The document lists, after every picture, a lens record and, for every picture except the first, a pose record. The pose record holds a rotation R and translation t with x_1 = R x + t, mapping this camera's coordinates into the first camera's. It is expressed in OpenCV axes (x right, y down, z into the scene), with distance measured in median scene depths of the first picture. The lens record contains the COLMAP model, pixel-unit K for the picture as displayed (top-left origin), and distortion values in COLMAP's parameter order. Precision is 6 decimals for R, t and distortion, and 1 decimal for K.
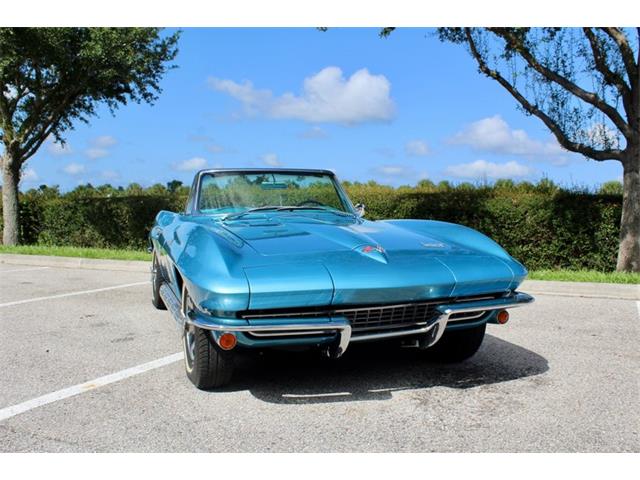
lens RADIAL K [[631.0, 0, 320.7], [0, 631.0, 237.6], [0, 0, 1]] dist [-0.171142, 0.223679]
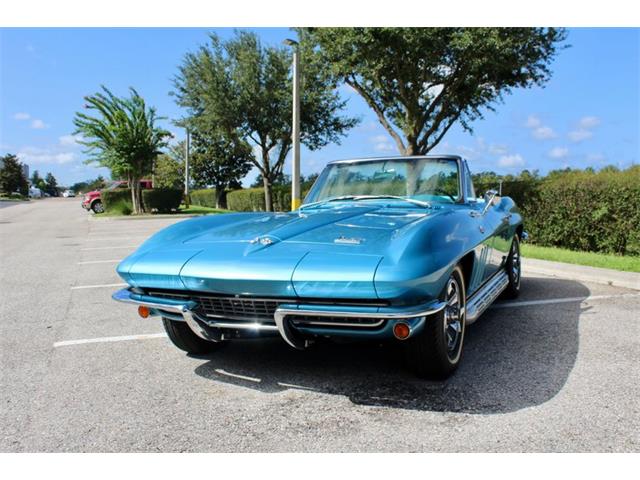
lens RADIAL K [[628.0, 0, 319.1], [0, 628.0, 205.4], [0, 0, 1]] dist [-0.154395, -0.006166]
pose [[0.711151, 0.001917, -0.703037, 0.249801], [-0.019106, 0.999680, -0.016600, -0.007011], [0.702780, 0.025237, 0.710960, 0.102496]]
